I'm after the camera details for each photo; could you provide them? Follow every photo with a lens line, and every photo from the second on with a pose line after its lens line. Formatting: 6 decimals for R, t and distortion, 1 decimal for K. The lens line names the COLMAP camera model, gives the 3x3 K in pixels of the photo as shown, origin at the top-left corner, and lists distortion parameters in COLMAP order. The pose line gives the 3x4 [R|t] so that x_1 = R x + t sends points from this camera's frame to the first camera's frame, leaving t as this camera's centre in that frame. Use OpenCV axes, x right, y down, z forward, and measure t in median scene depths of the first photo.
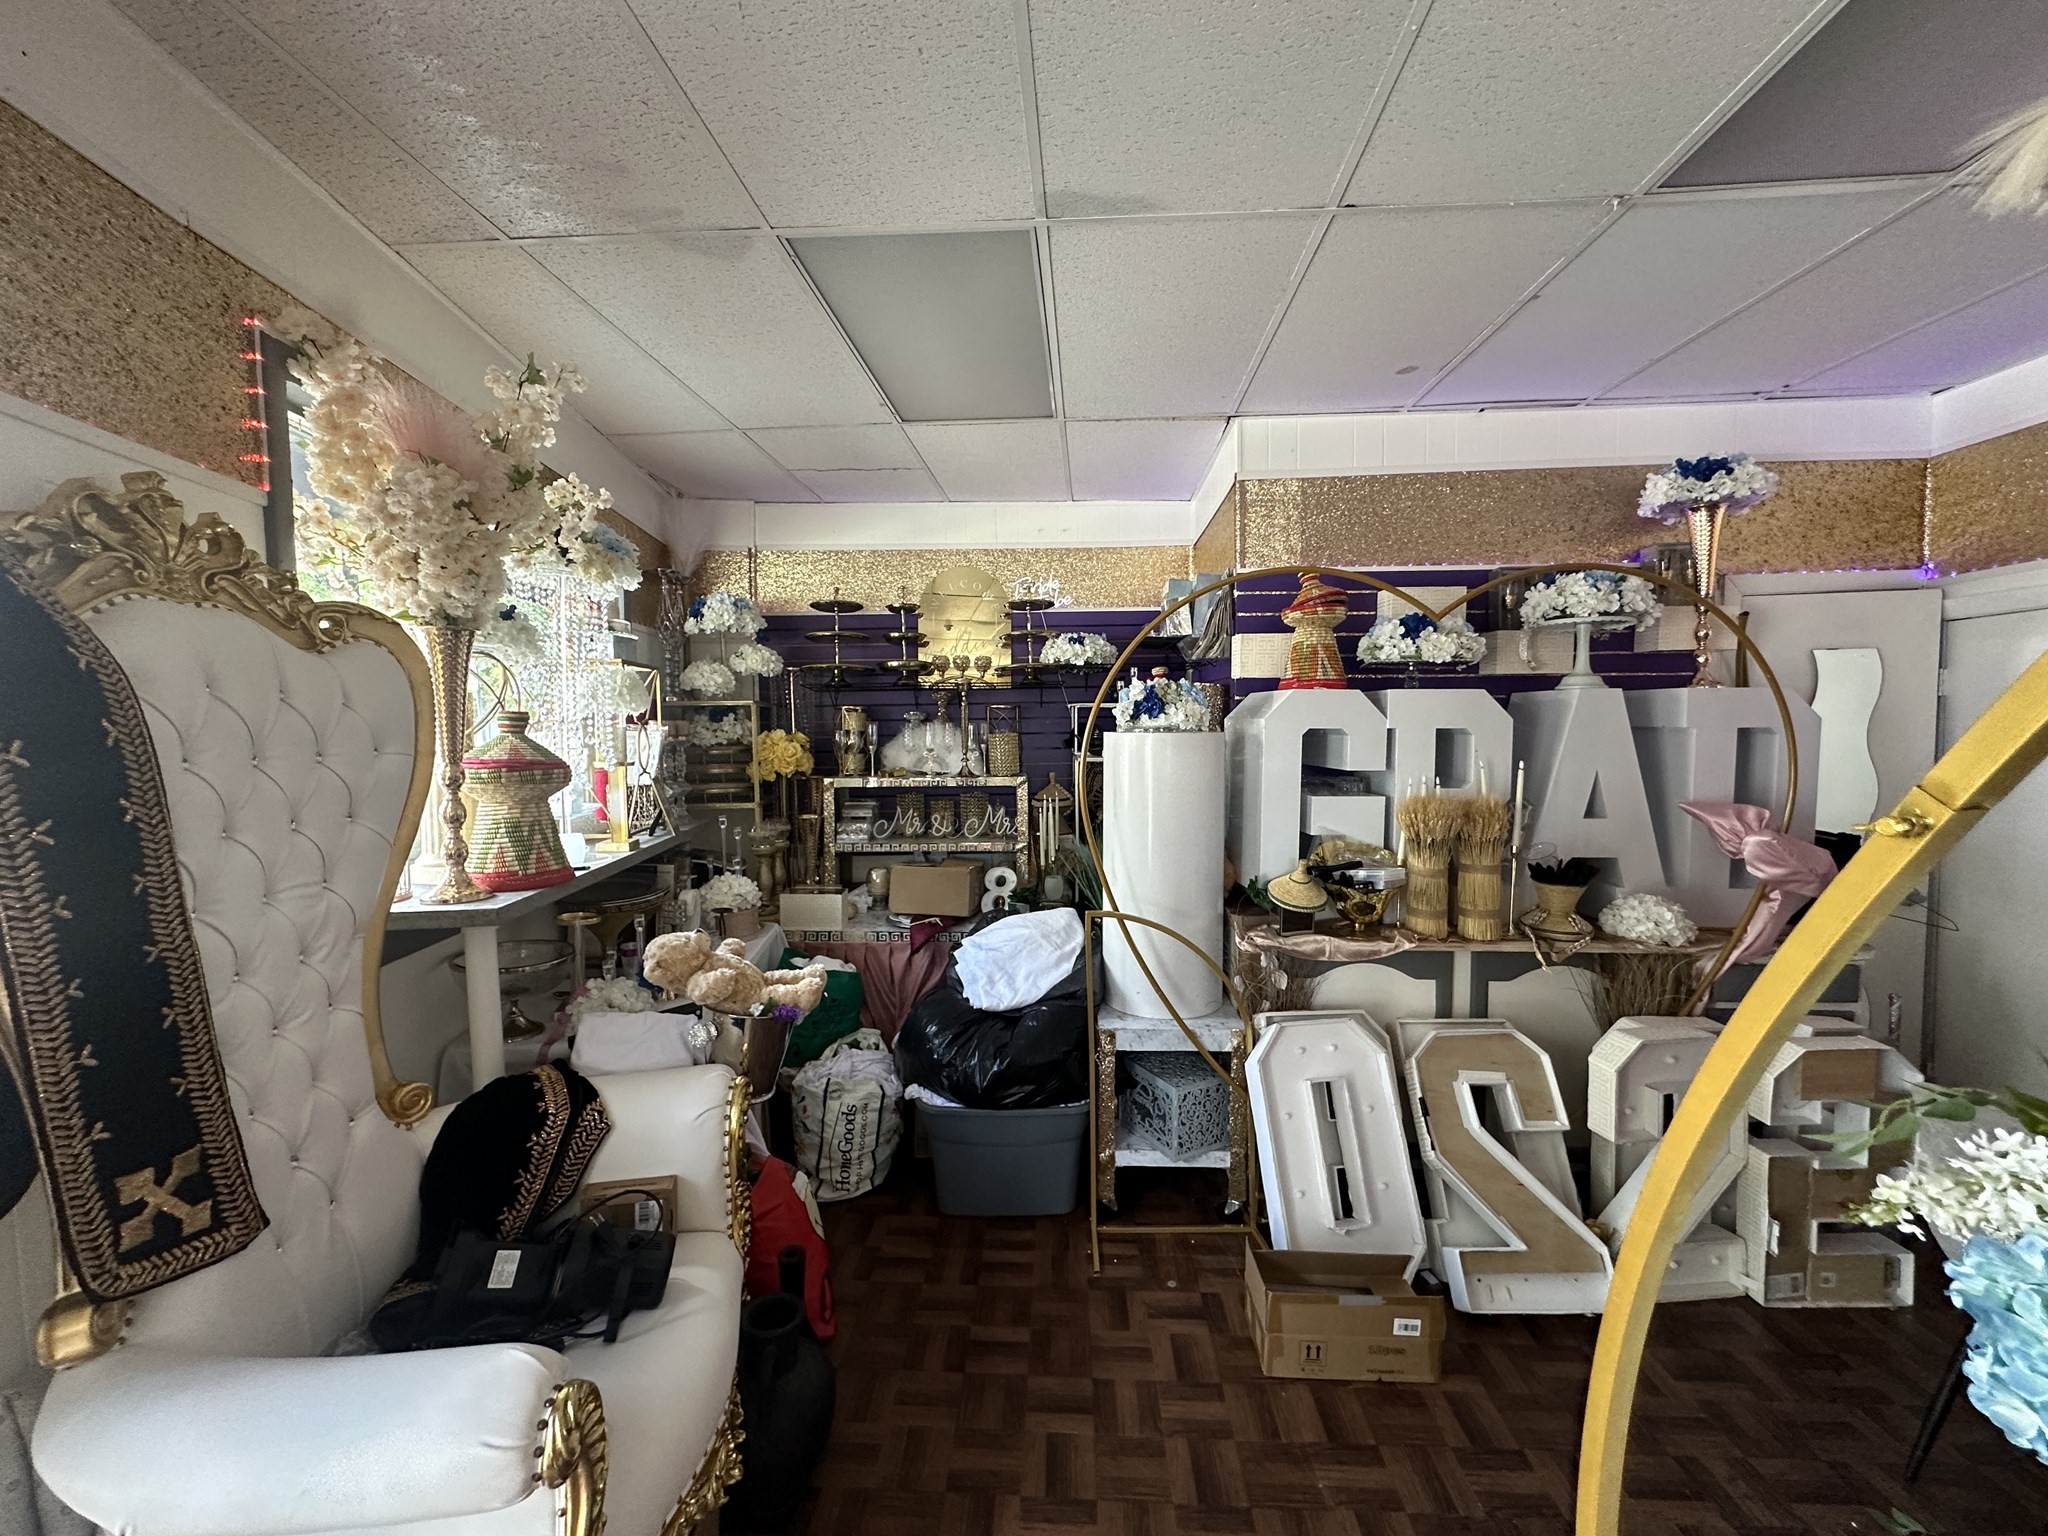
lens RADIAL K [[817.4, 0, 1024.0], [0, 817.4, 768.0], [0, 0, 1]] dist [-0.002220, 0.000287]
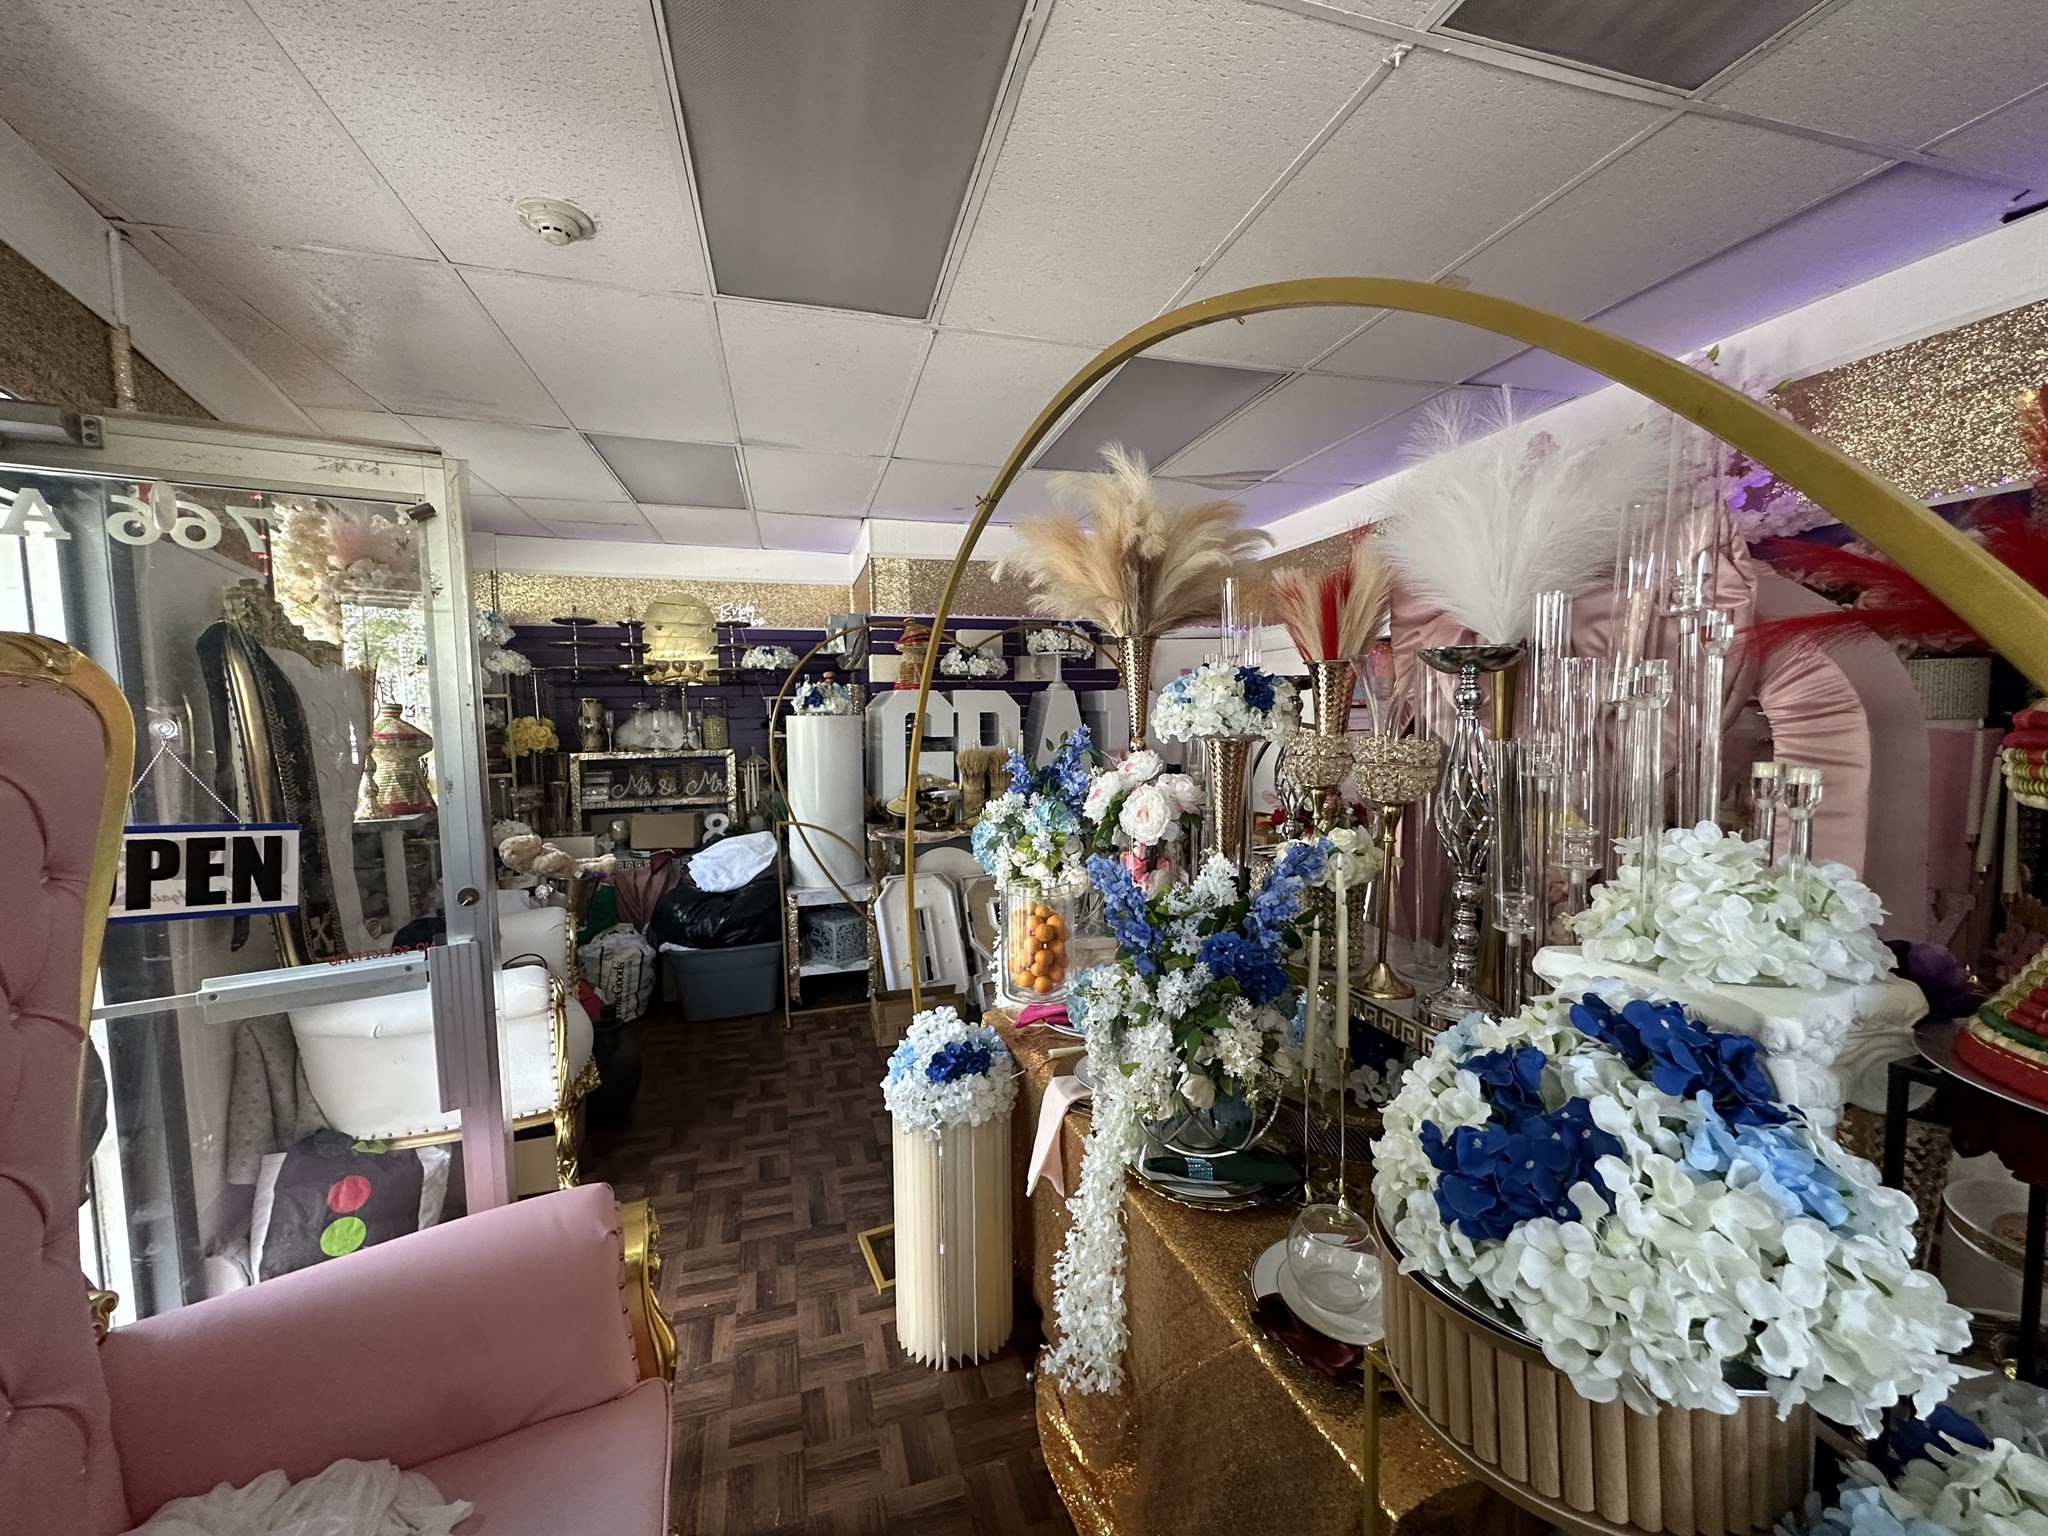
lens RADIAL K [[817.4, 0, 1024.0], [0, 817.4, 768.0], [0, 0, 1]] dist [-0.002220, 0.000287]
pose [[0.937476, -0.028438, 0.346885, -0.022447], [0.023777, 0.999561, 0.017686, 0.039137], [-0.347236, -0.008332, 0.937741, -0.628832]]
